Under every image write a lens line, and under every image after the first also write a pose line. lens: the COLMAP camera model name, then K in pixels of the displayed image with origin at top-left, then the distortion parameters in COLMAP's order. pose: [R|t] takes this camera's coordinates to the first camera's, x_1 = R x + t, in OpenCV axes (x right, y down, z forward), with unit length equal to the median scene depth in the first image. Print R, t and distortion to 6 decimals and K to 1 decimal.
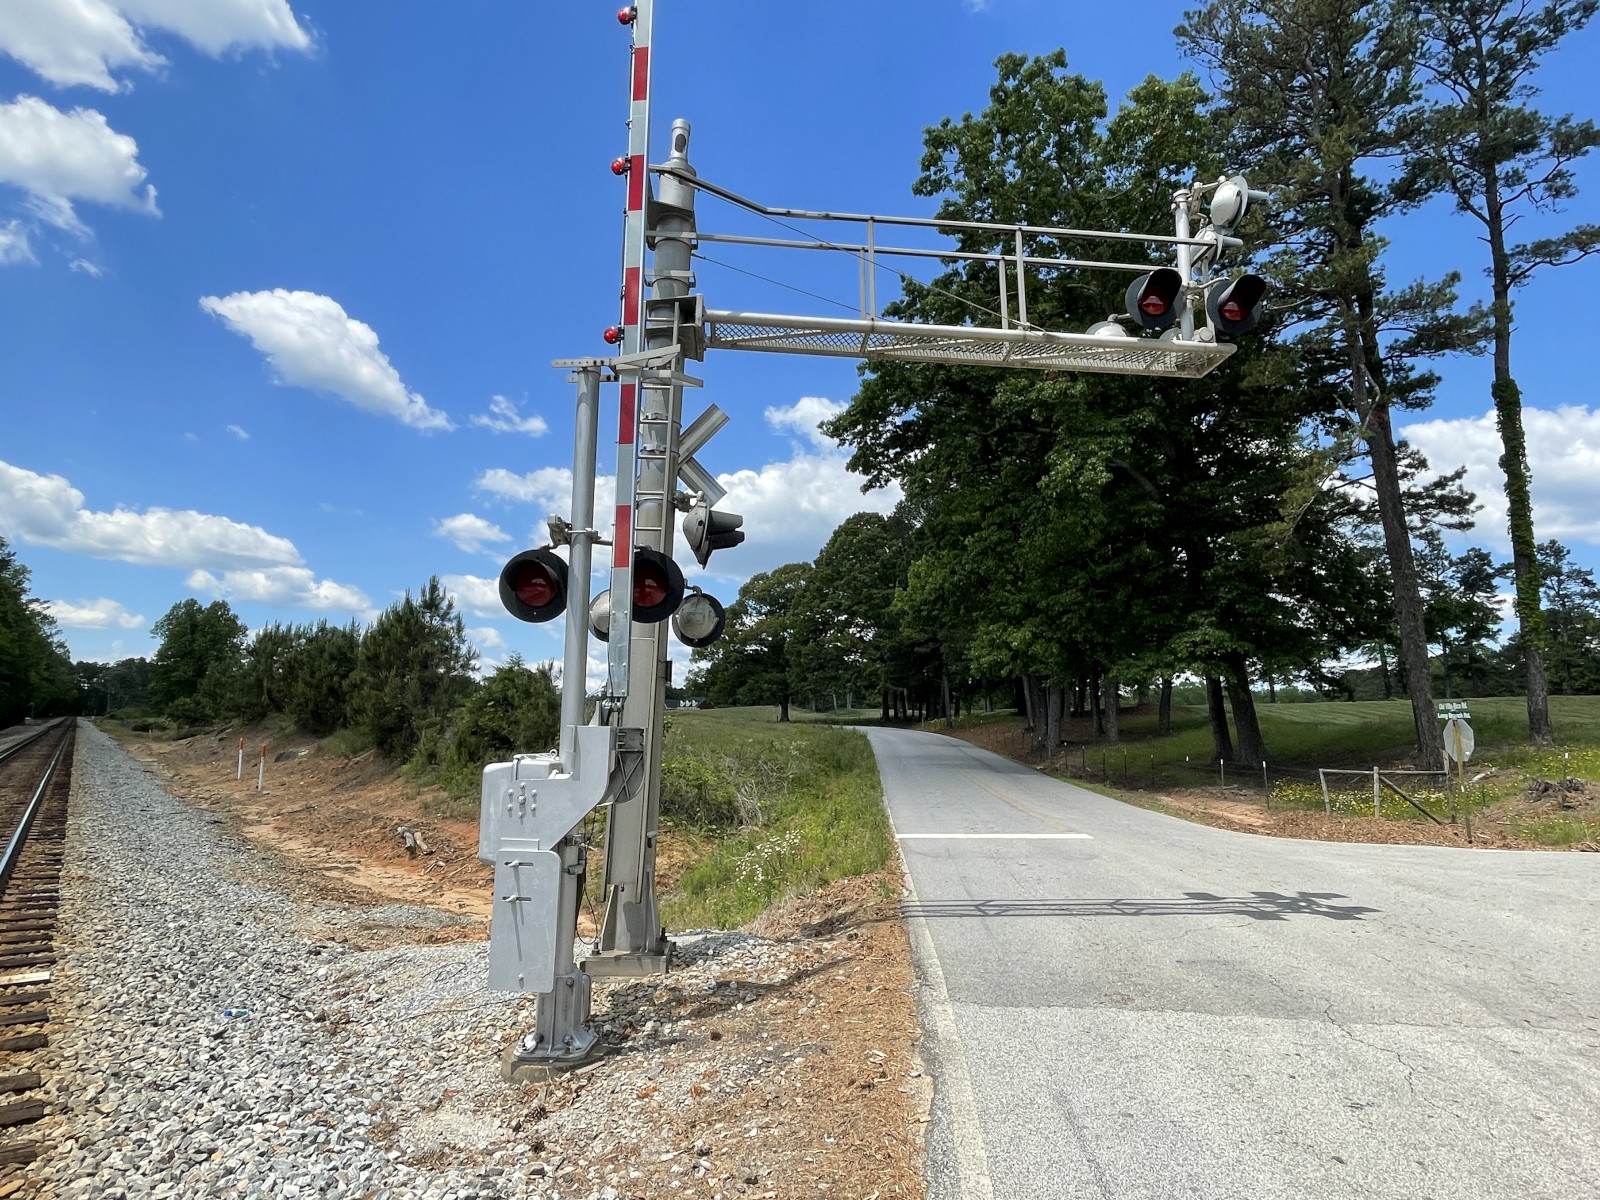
lens RADIAL K [[892.5, 0, 806.5], [0, 892.5, 600.2], [0, 0, 1]] dist [-0.003990, -0.000691]
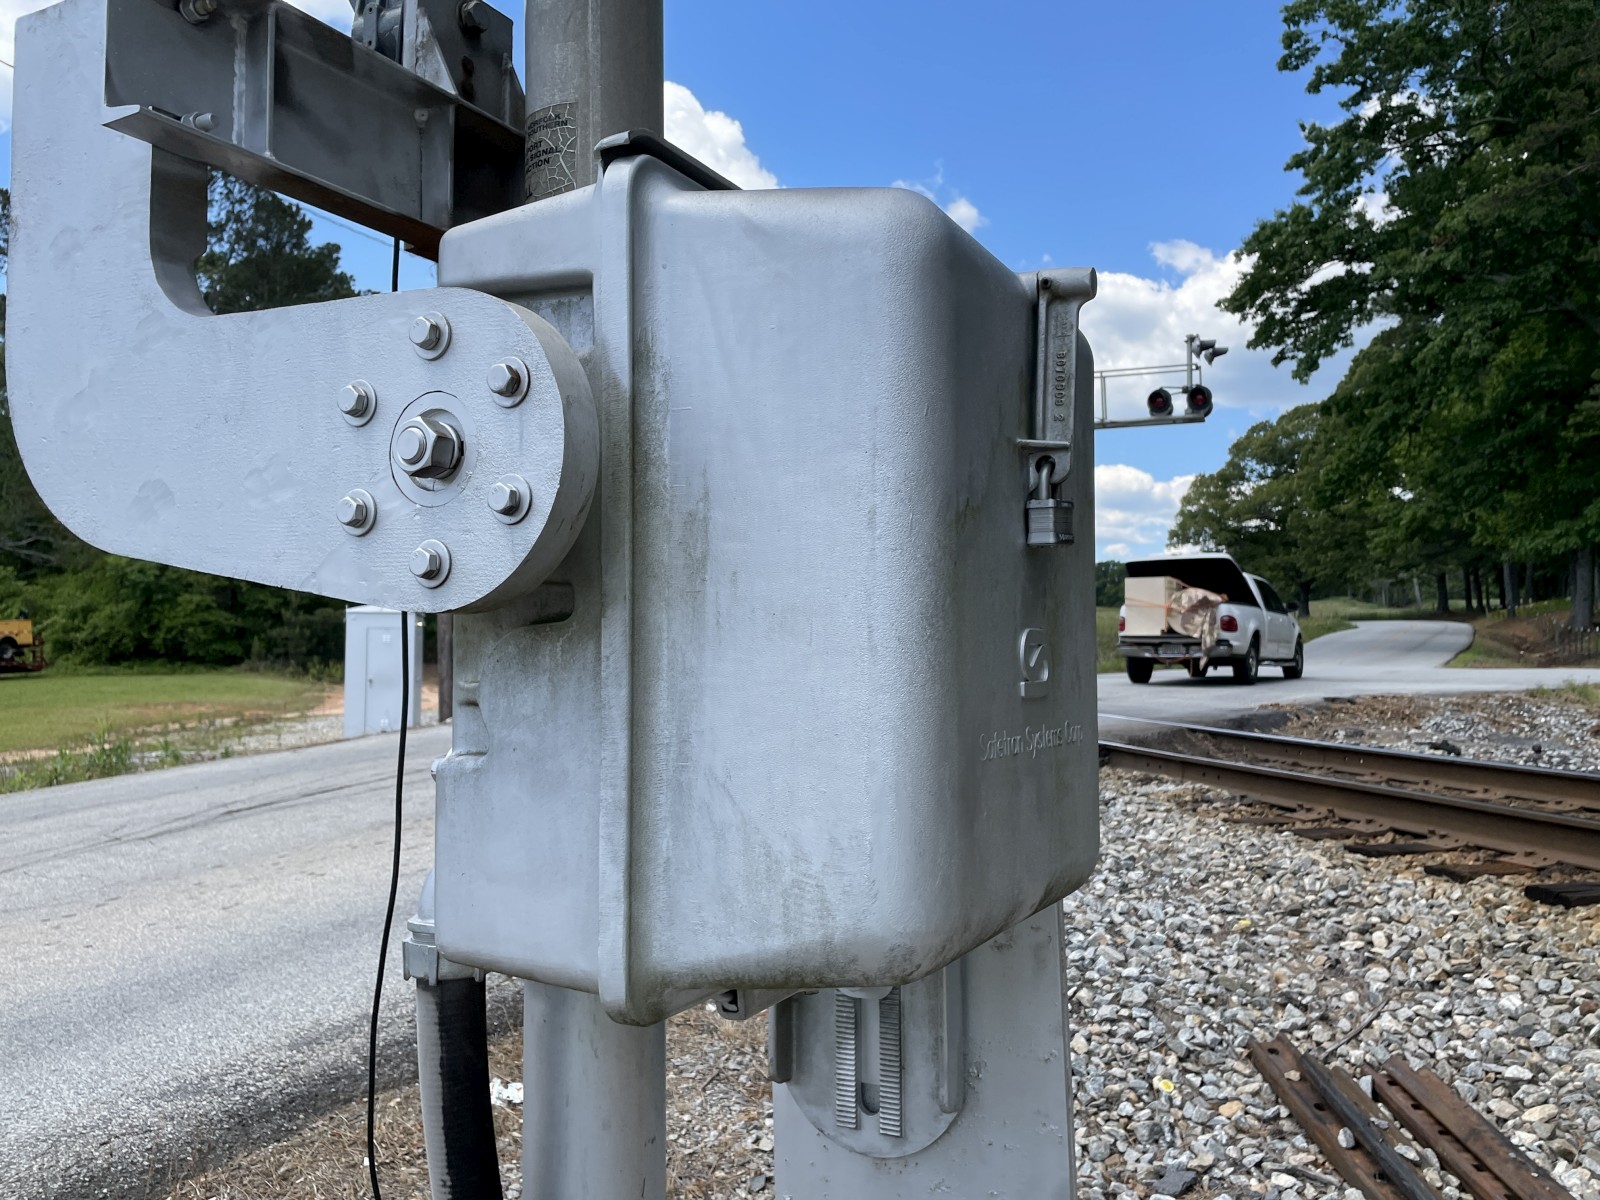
lens RADIAL K [[1313.2, 0, 804.1], [0, 1313.2, 606.5], [0, 0, 1]] dist [0.030229, -0.004026]
pose [[0.905625, -0.041813, -0.422012, 0.361689], [0.088784, 0.991769, 0.092263, -0.078176], [0.414680, -0.121024, 0.901883, -0.924332]]
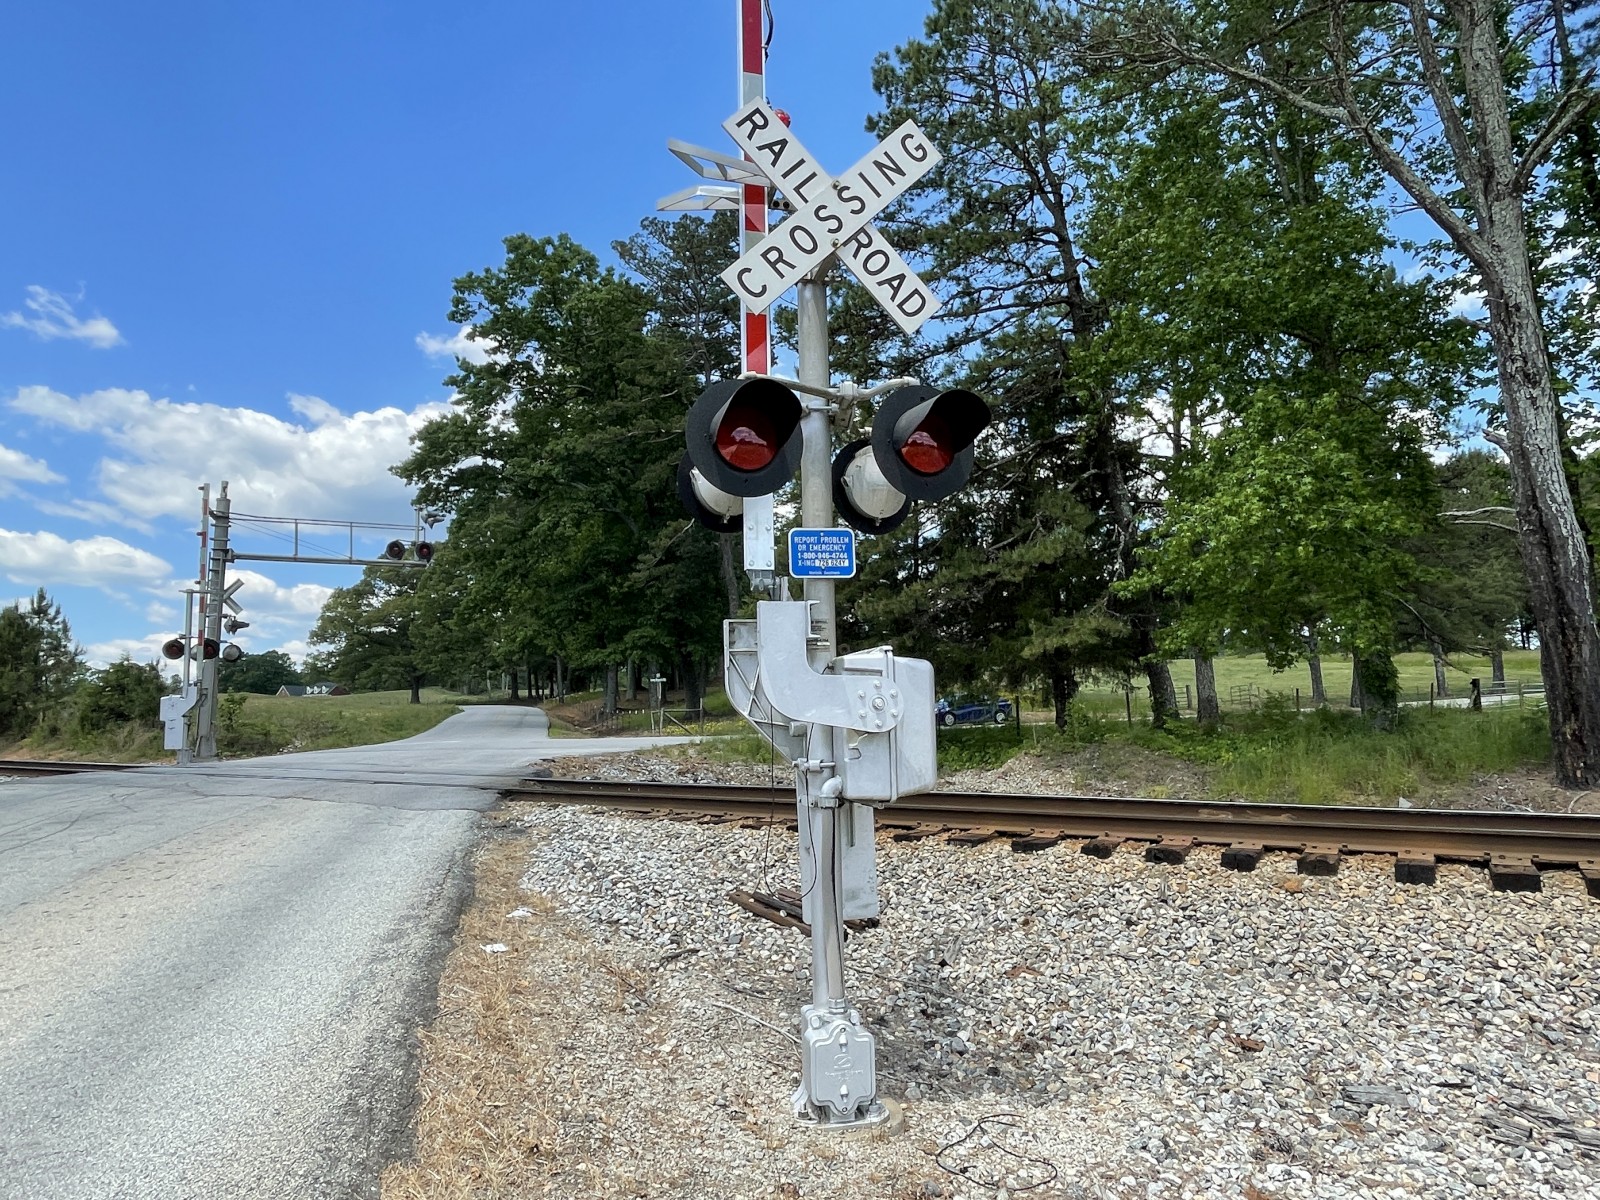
lens RADIAL K [[1011.9, 0, 800.0], [0, 1011.9, 600.0], [0, 0, 1]] dist [0.026767, 0.001333]
pose [[0.953864, 0.001340, 0.300237, 0.255862], [-0.011268, 0.999445, 0.031341, -0.107615], [-0.300029, -0.033278, 0.953350, -1.084392]]
